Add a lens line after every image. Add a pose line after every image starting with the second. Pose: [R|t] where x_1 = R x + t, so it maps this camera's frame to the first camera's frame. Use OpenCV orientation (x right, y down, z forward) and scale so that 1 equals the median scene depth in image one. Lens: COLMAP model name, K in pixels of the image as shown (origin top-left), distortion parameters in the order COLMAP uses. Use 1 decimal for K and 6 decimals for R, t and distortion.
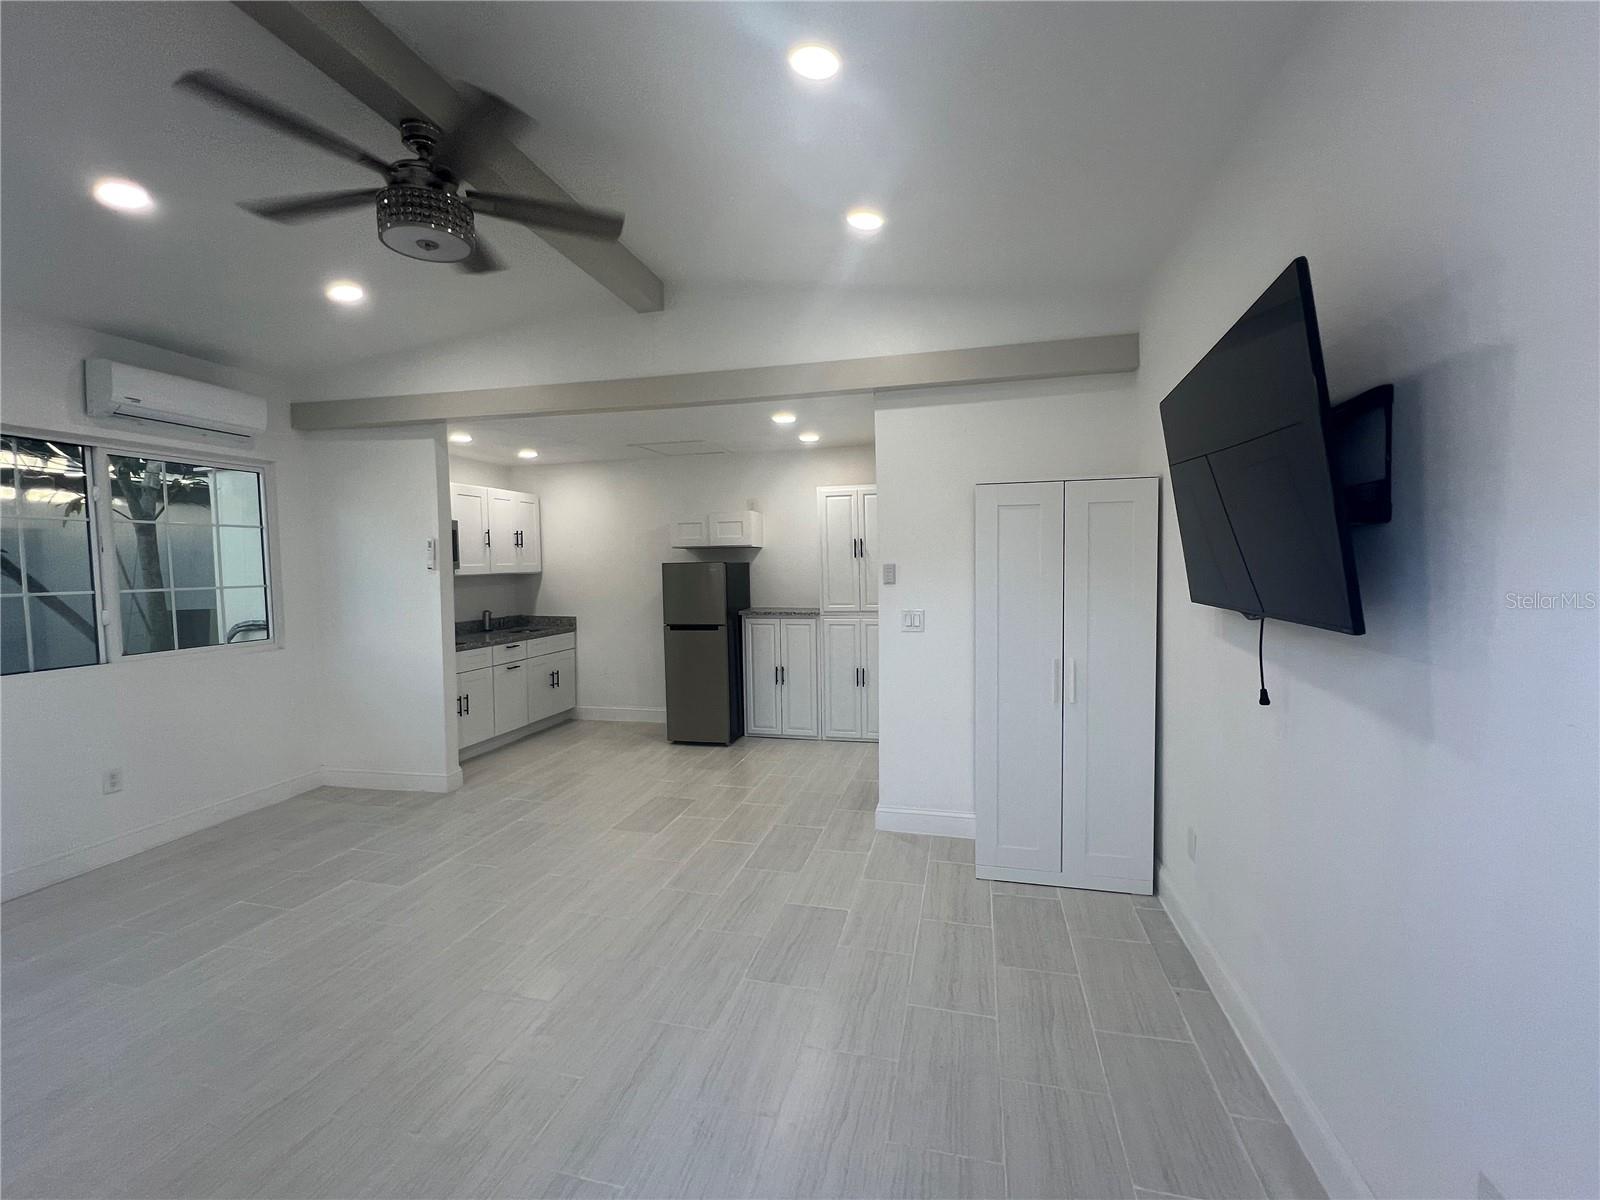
lens RADIAL K [[705.4, 0, 795.0], [0, 705.4, 597.5], [0, 0, 1]] dist [-0.002167, -0.000219]
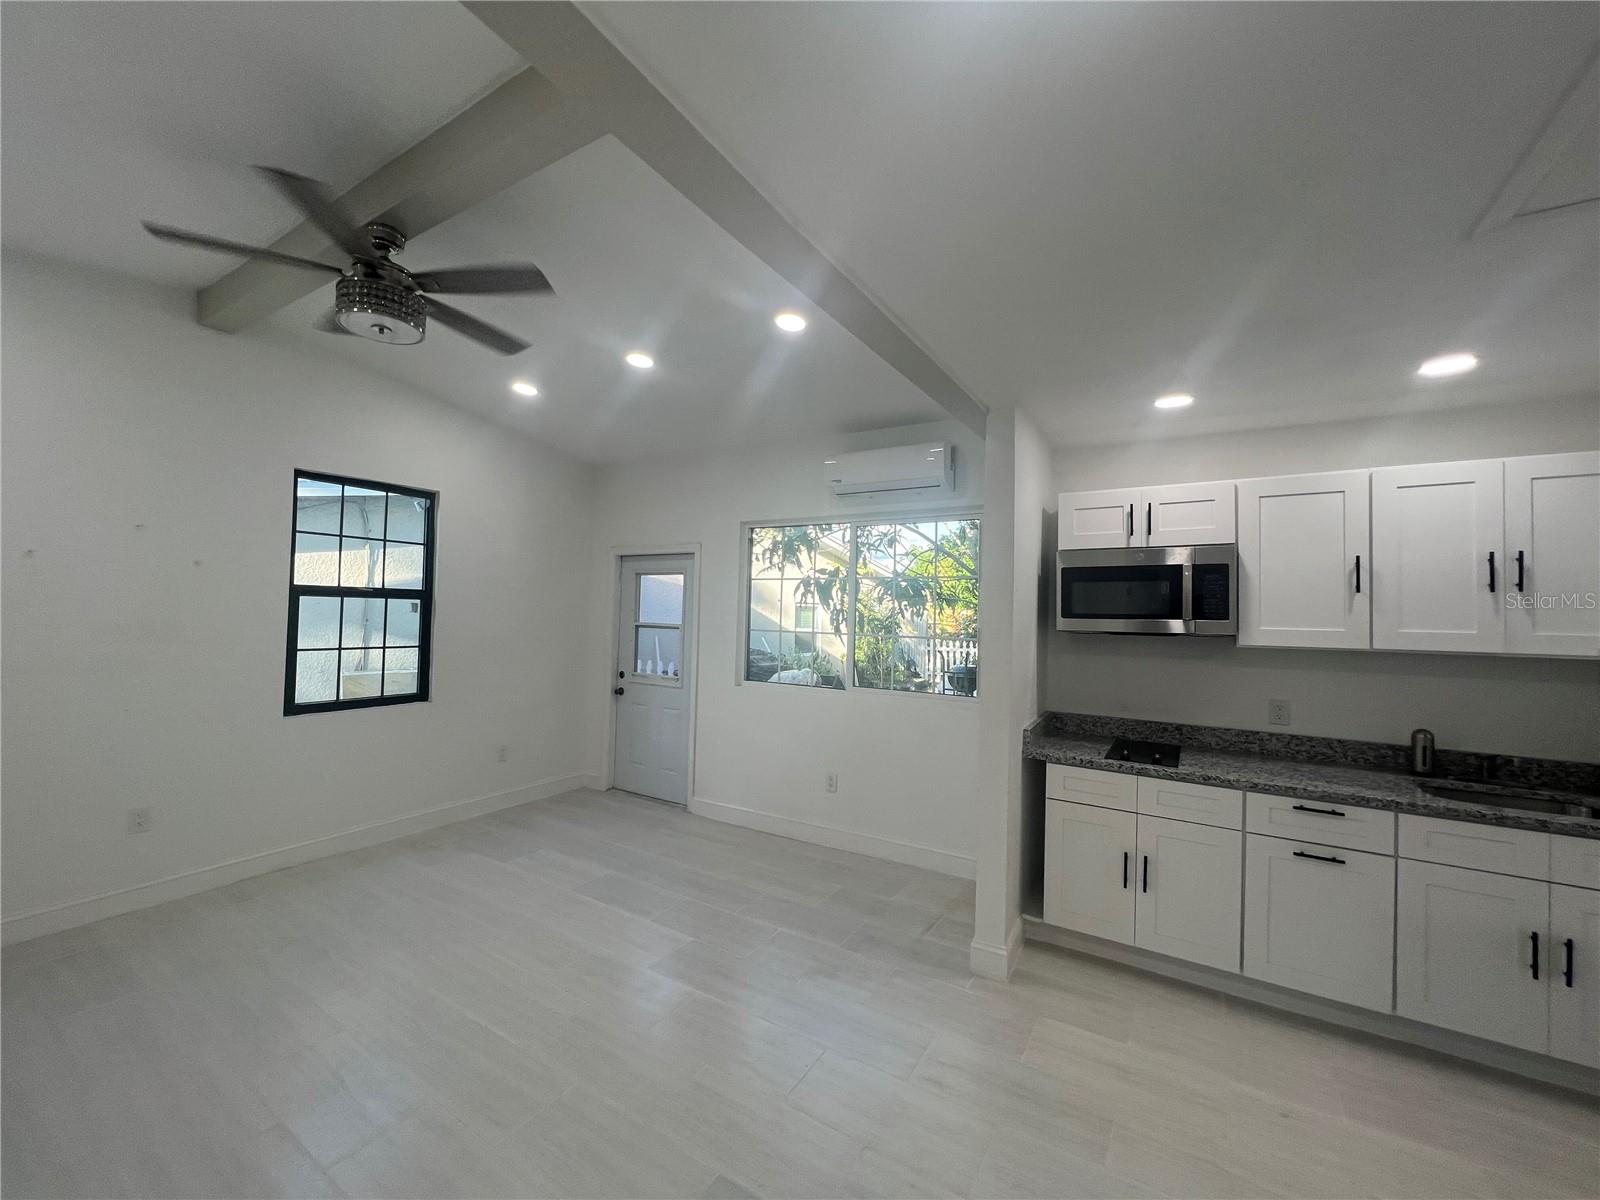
lens RADIAL K [[641.9, 0, 796.6], [0, 641.9, 596.6], [0, 0, 1]] dist [-0.001924, 0.000006]
pose [[-0.313324, -0.014675, -0.949533, 0.098914], [-0.064519, 0.997899, 0.005867, -0.048442], [0.947452, 0.063101, -0.313612, 0.801978]]
